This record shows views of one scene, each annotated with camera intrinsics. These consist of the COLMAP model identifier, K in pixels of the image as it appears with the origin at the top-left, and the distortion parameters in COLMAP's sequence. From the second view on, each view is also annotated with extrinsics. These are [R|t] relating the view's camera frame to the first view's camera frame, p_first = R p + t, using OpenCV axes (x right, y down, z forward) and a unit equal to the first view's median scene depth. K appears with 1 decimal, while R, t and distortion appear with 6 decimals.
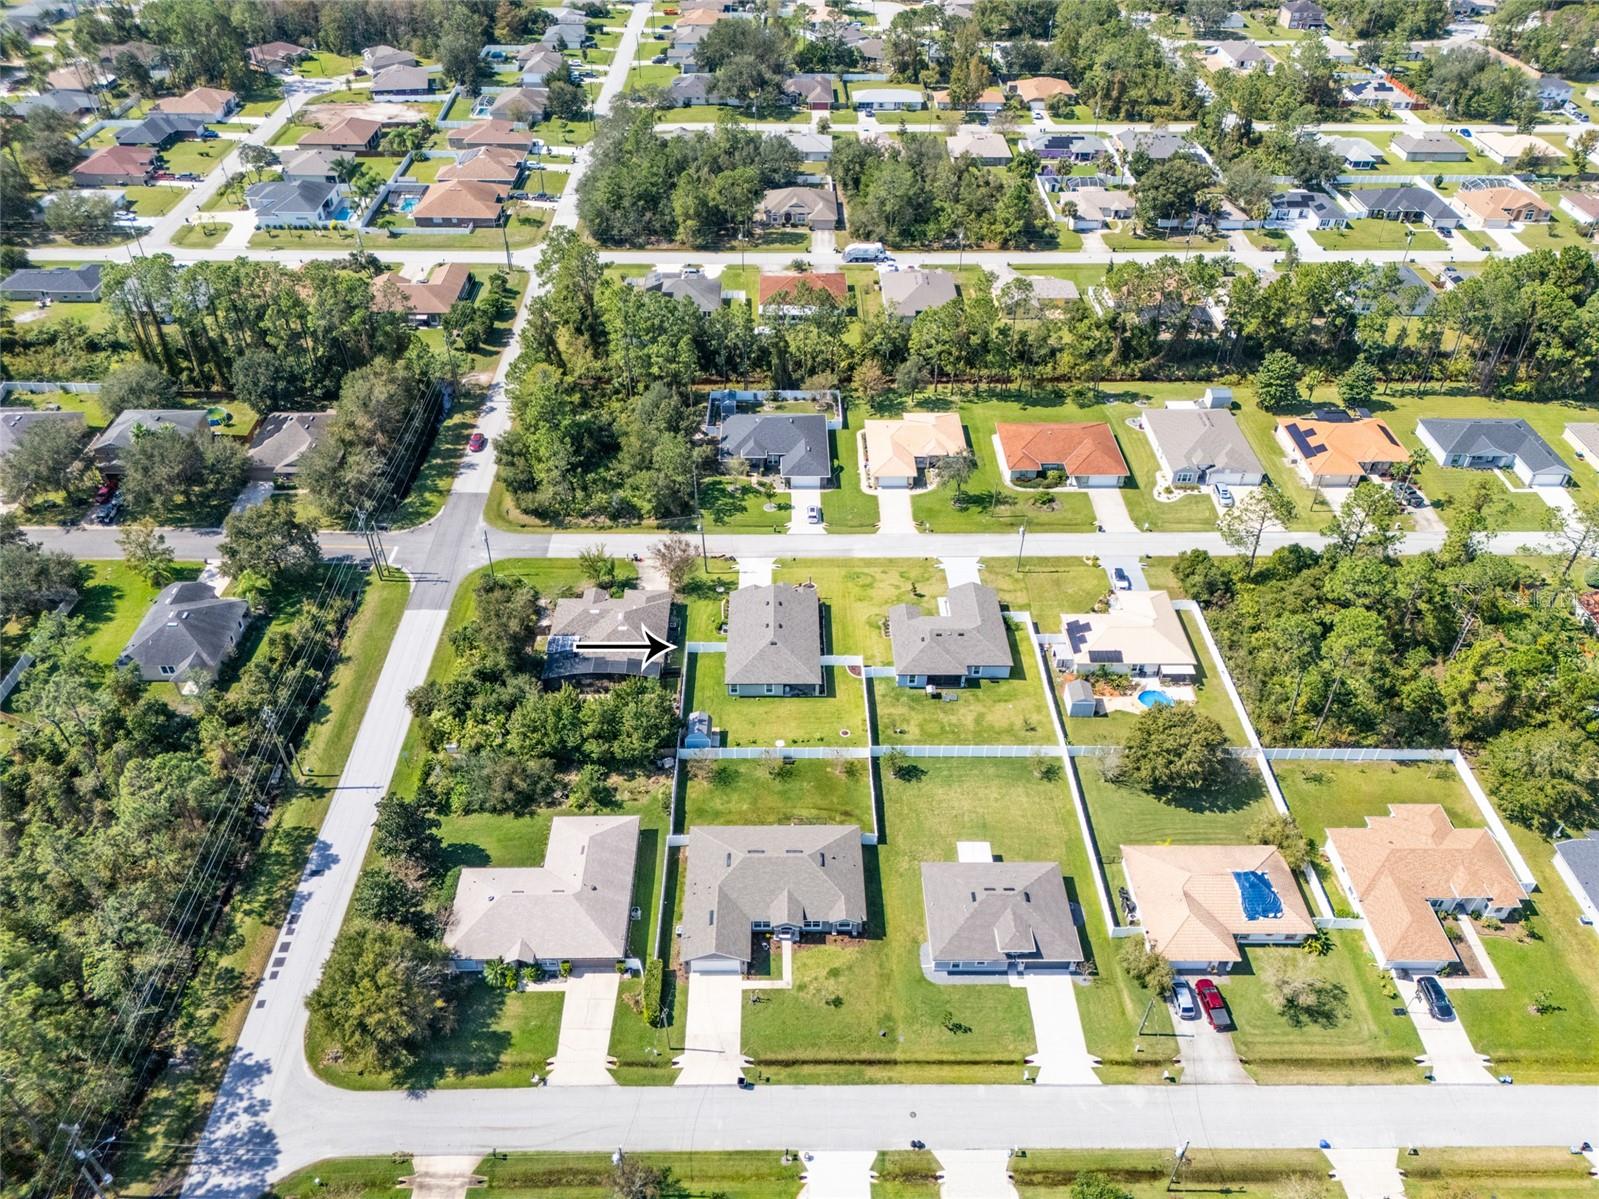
lens RADIAL K [[1171.1, 0, 799.5], [0, 1171.1, 599.5], [0, 0, 1]] dist [0.069550, -0.068396]
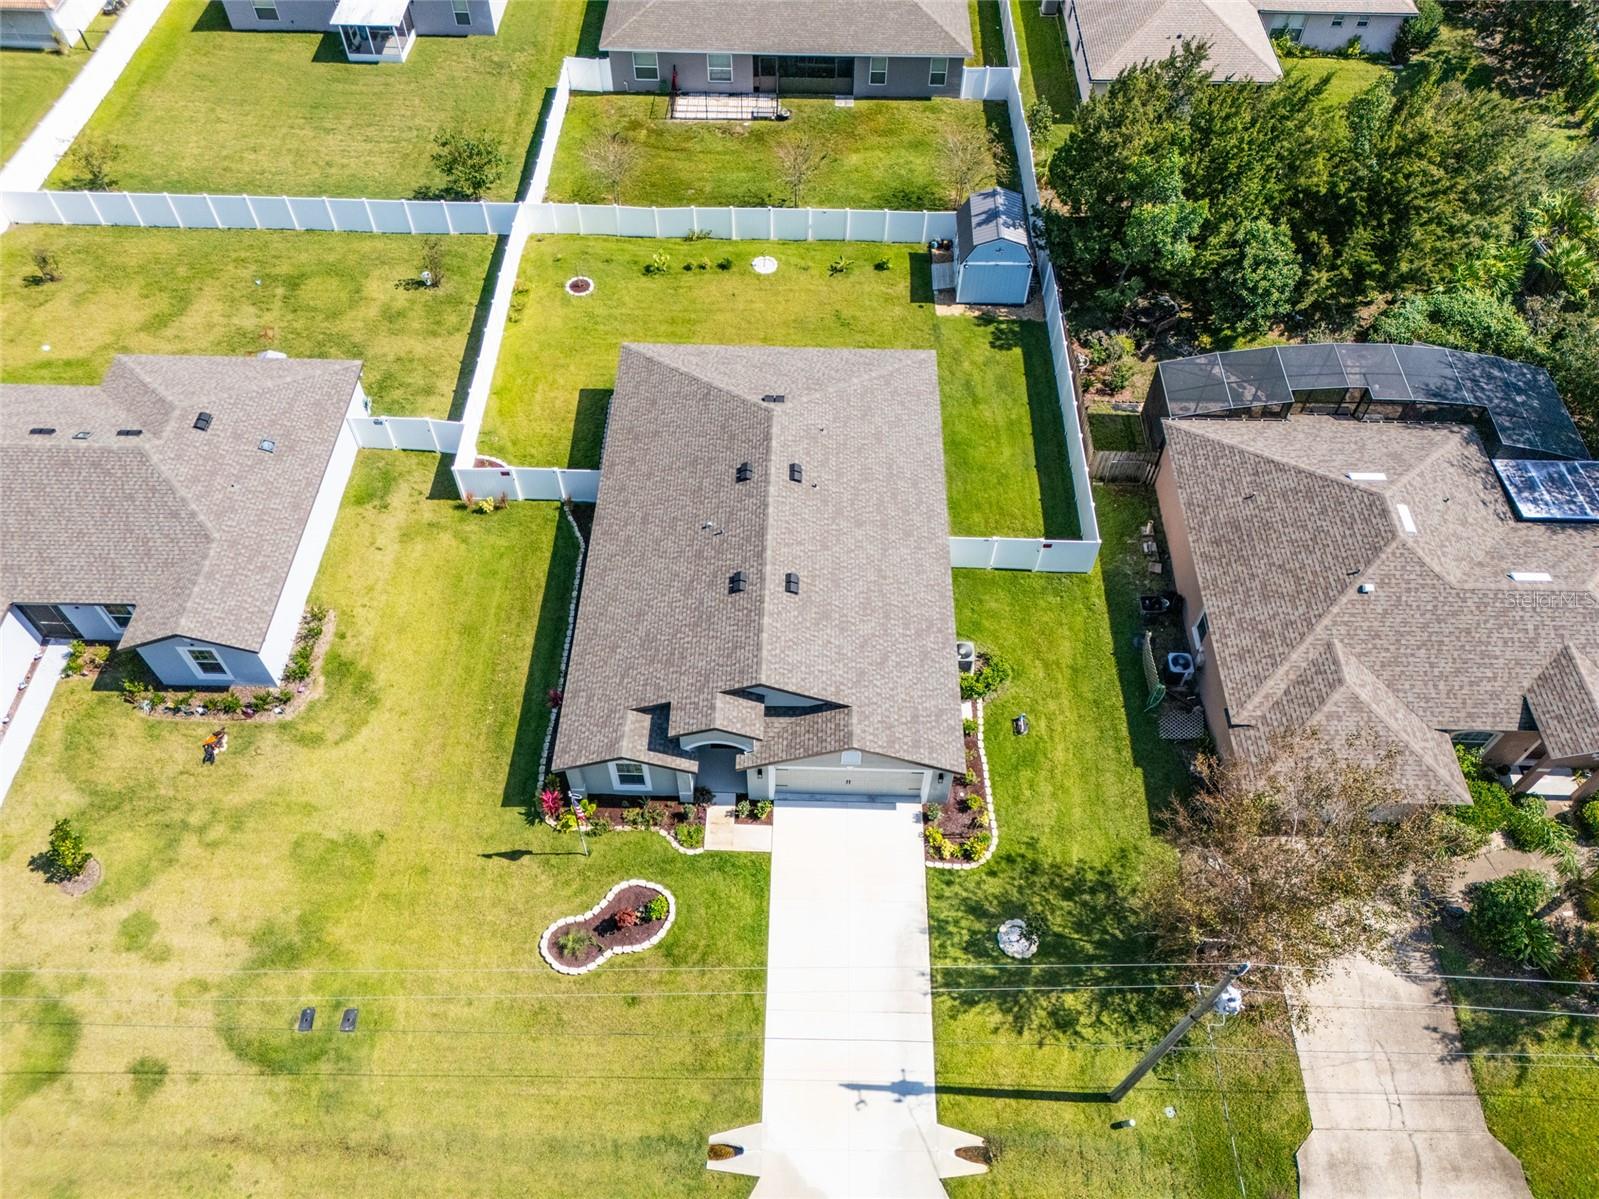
lens RADIAL K [[1171.1, 0, 799.5], [0, 1171.1, 599.5], [0, 0, 1]] dist [0.069550, -0.068396]
pose [[-0.999255, -0.038169, 0.005722, -0.026543], [0.007148, -0.037322, 0.999278, -0.200535], [-0.037928, 0.998574, 0.037567, 0.876936]]
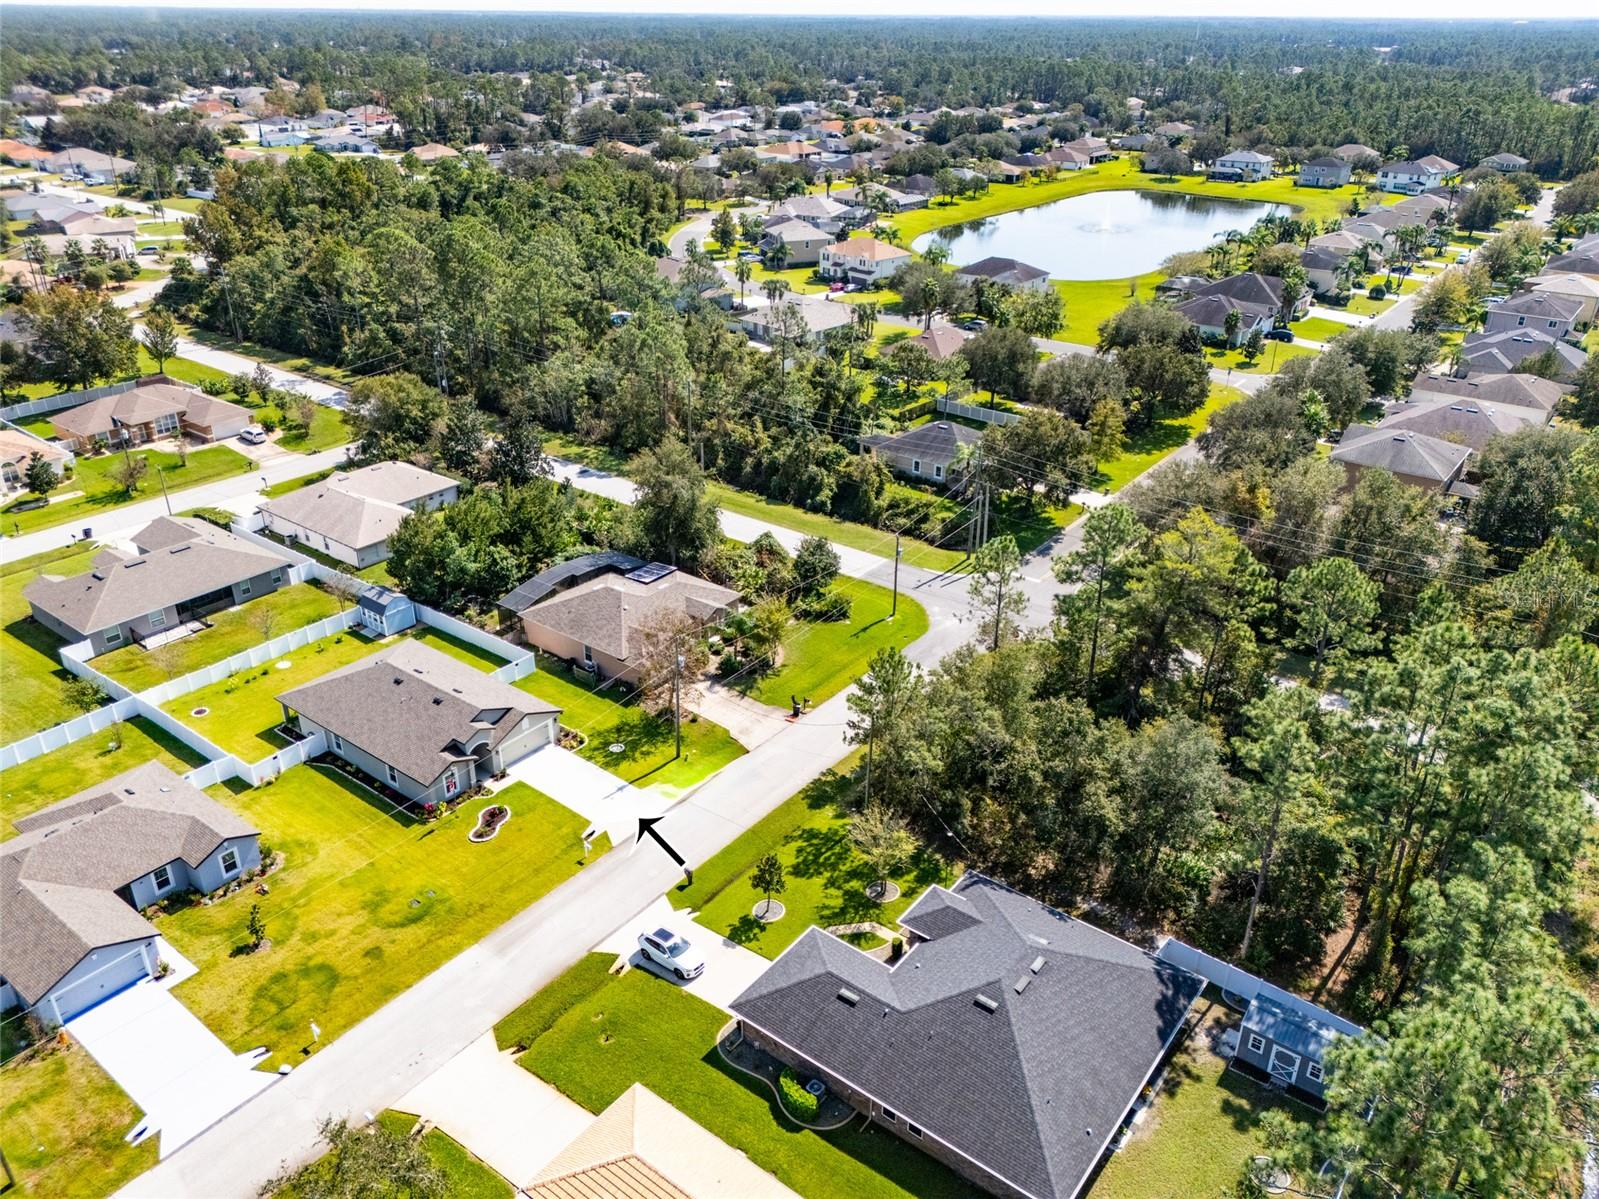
lens RADIAL K [[1160.4, 0, 799.5], [0, 1160.4, 599.5], [0, 0, 1]] dist [0.072798, -0.069521]
pose [[-0.619421, 0.335392, -0.709809, 0.219023], [-0.505698, 0.521118, 0.687536, -0.422100], [0.600489, 0.784824, -0.153184, 1.011325]]
